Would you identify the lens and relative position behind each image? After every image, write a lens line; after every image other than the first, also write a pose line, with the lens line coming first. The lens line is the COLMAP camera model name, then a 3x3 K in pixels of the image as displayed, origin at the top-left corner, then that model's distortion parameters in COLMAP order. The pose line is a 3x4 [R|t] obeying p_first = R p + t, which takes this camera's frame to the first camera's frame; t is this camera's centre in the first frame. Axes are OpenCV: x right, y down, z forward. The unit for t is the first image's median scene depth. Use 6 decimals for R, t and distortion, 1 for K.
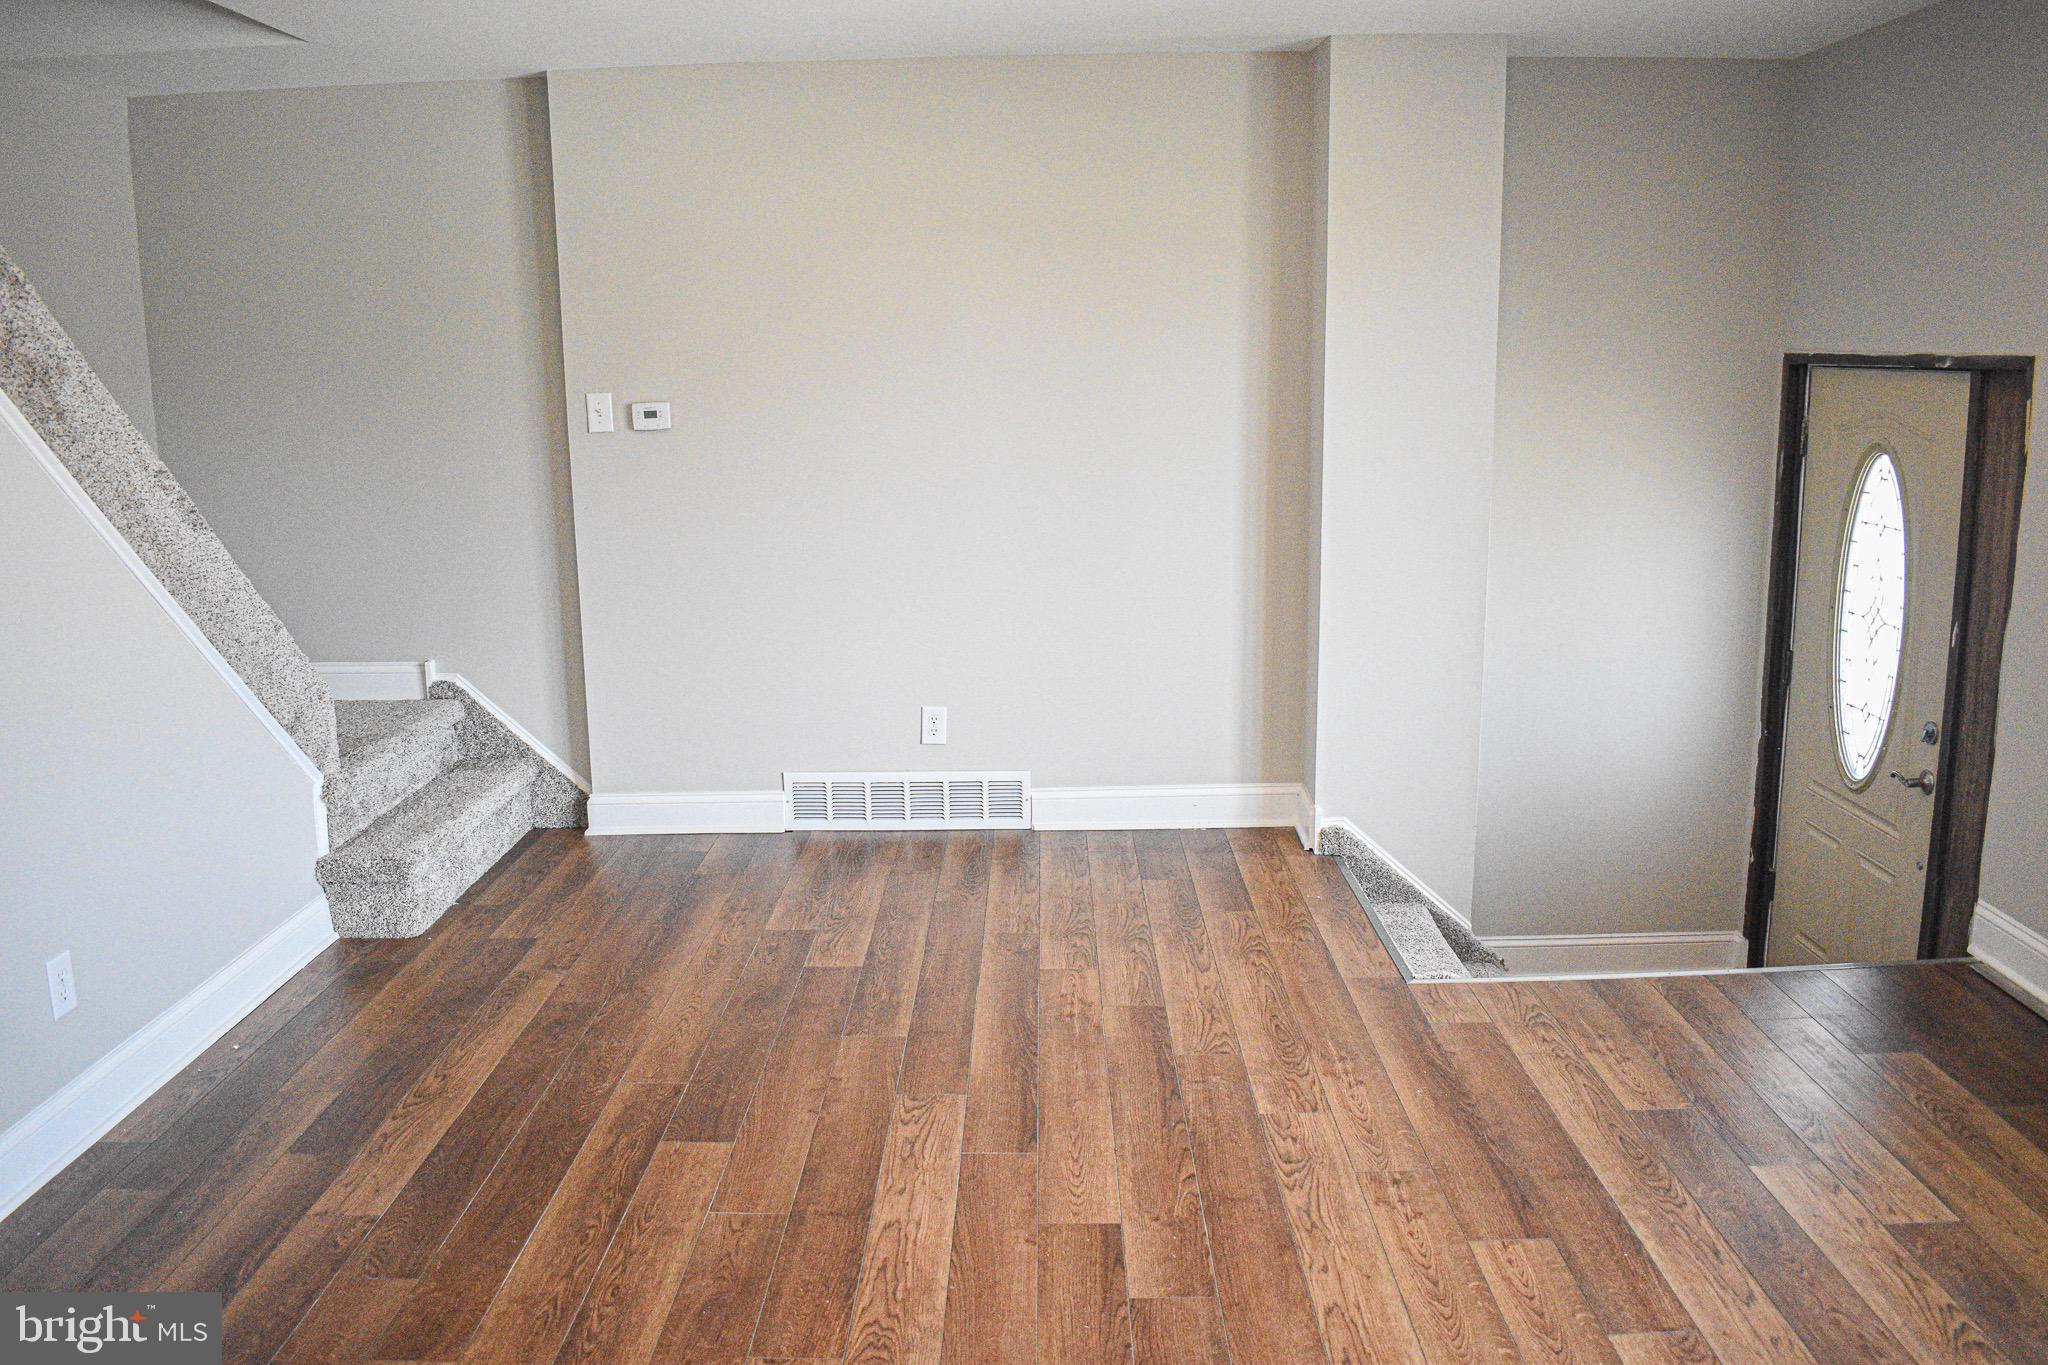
lens RADIAL K [[1594.7, 0, 1024.0], [0, 1594.7, 682.5], [0, 0, 1]] dist [-0.093420, 0.007253]
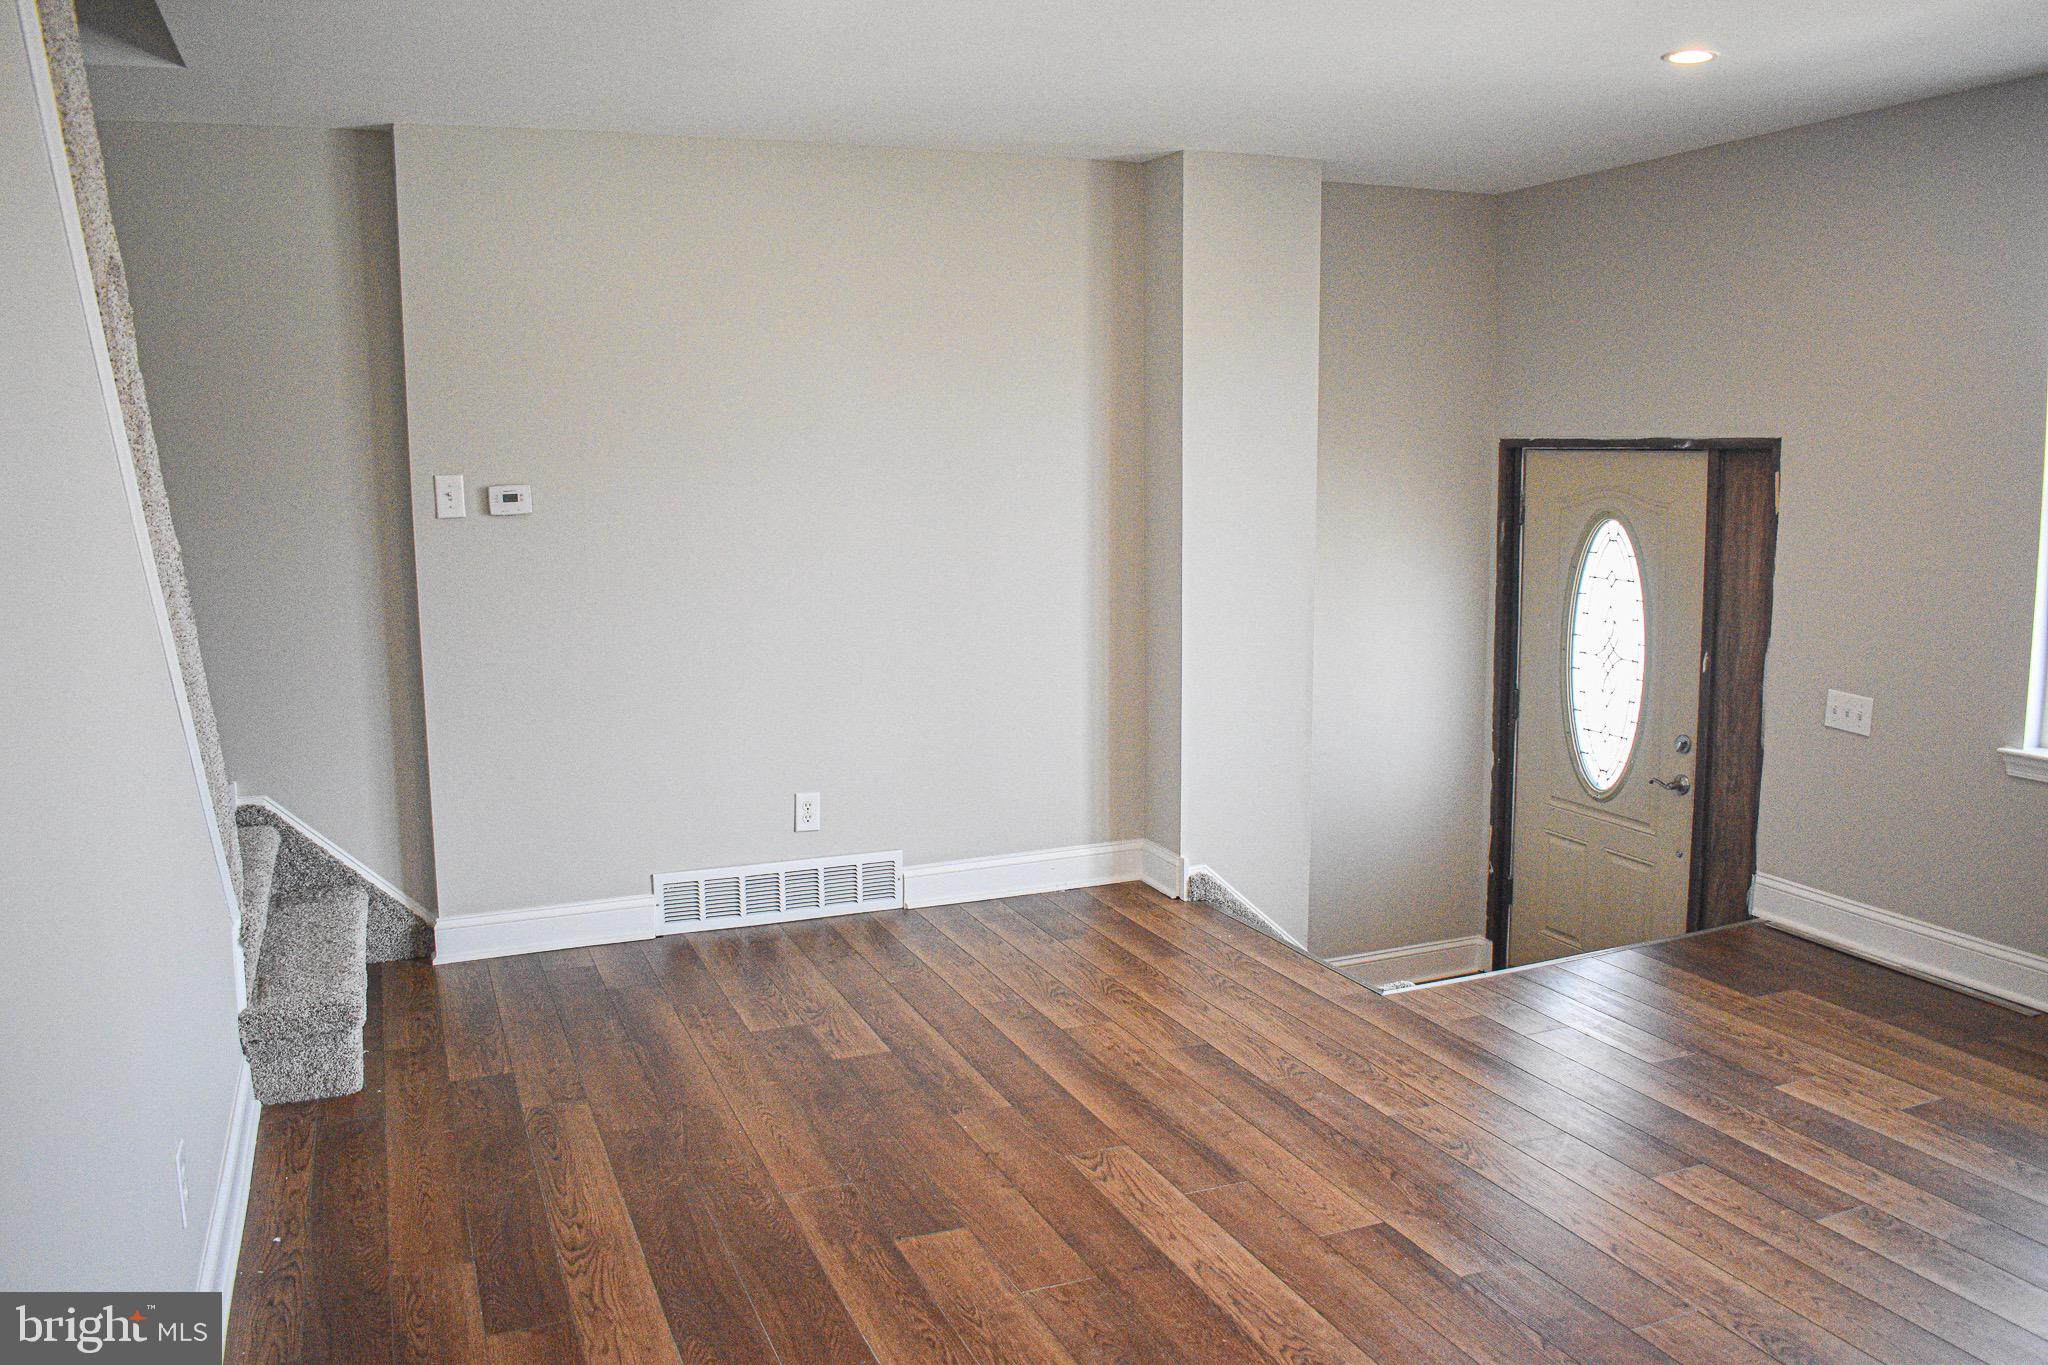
lens RADIAL K [[1594.7, 0, 1024.0], [0, 1594.7, 682.5], [0, 0, 1]] dist [-0.093420, 0.007253]
pose [[0.920508, -0.049597, 0.387563, -0.326013], [0.073537, 0.996176, -0.047176, 0.003789], [-0.383741, 0.071926, 0.920635, 0.043458]]
